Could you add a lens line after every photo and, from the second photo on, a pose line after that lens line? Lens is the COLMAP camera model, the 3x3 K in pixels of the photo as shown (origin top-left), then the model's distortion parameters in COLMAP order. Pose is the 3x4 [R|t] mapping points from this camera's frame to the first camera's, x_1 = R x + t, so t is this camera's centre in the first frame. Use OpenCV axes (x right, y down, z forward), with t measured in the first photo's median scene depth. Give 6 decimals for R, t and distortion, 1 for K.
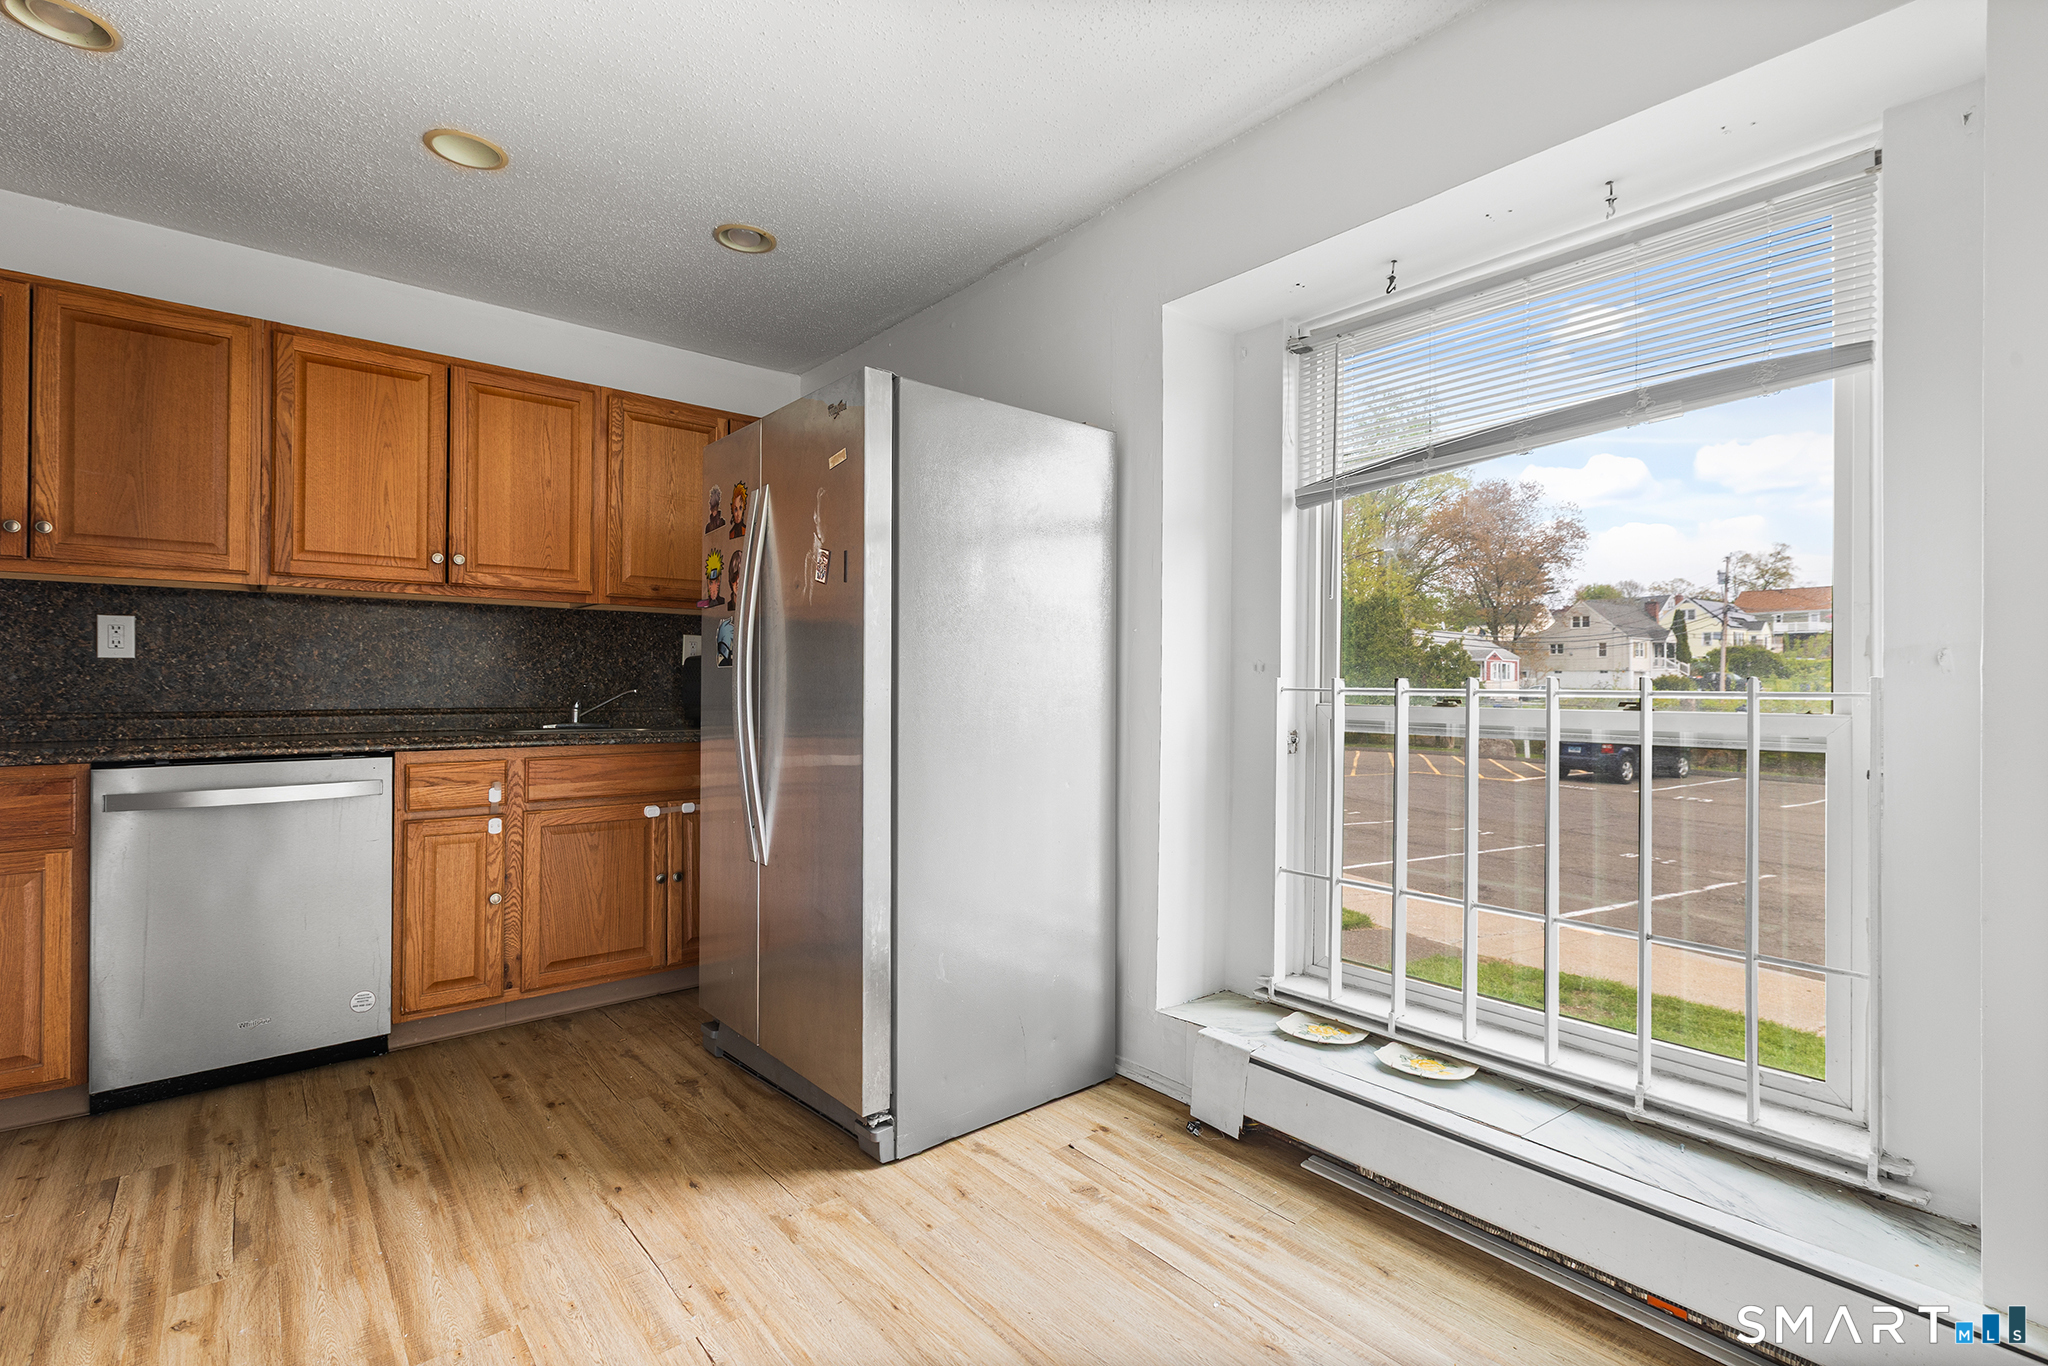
lens RADIAL K [[939.5, 0, 1024.3], [0, 939.5, 678.8], [0, 0, 1]] dist [0.002398, -0.000322]
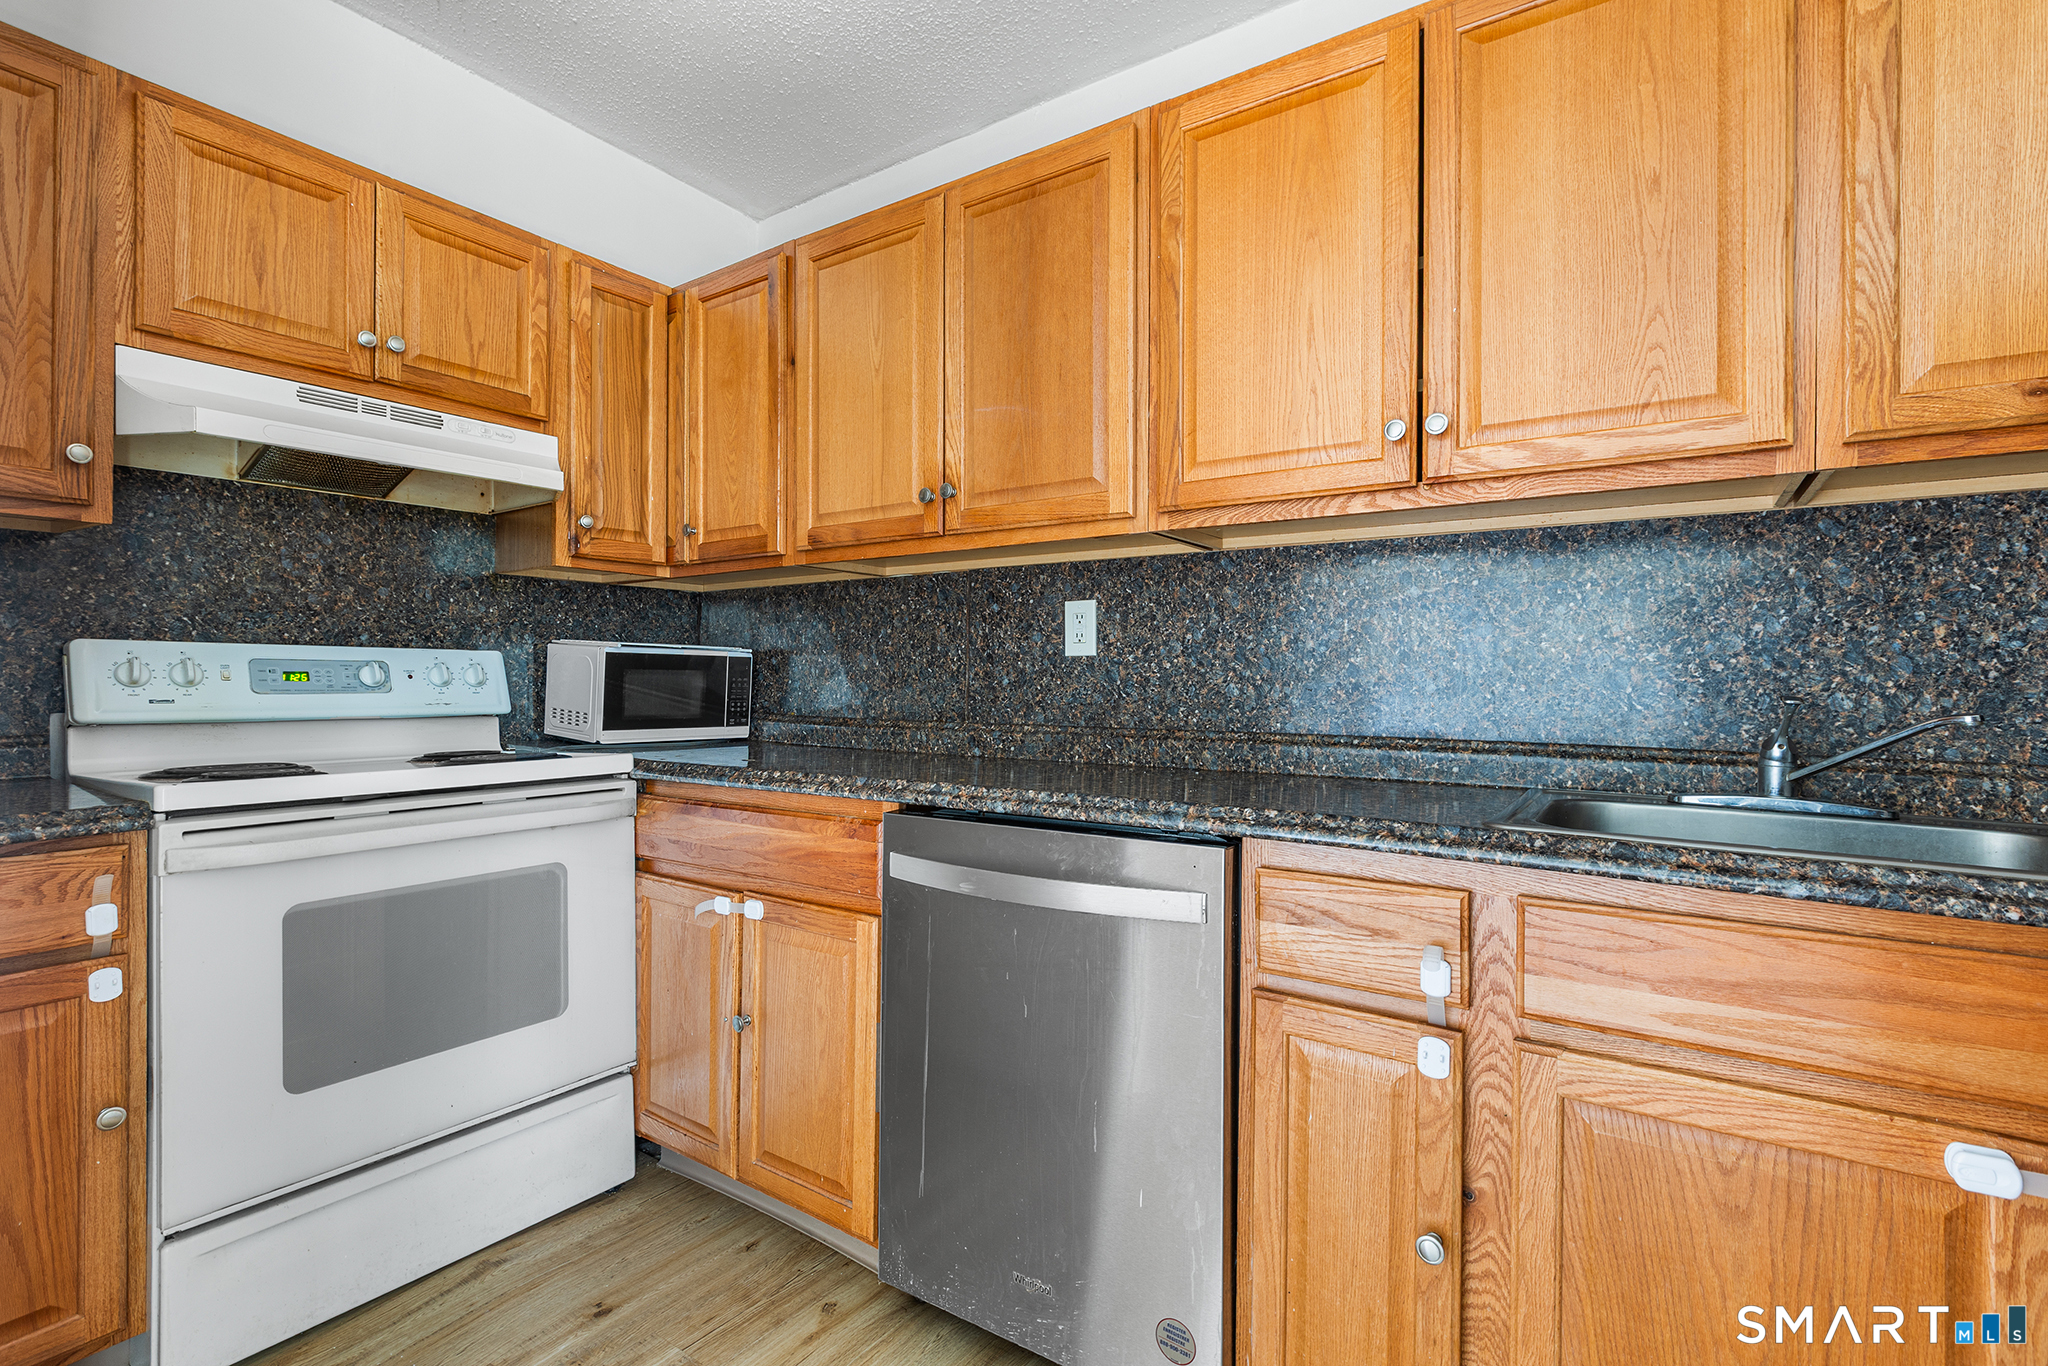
lens RADIAL K [[939.5, 0, 1018.8], [0, 939.5, 671.6], [0, 0, 1]] dist [0.002398, -0.000322]
pose [[0.275241, -0.011706, -0.961304, -0.223015], [0.000178, 0.999926, -0.012126, 0.000256], [0.961375, 0.003166, 0.275223, 0.699243]]
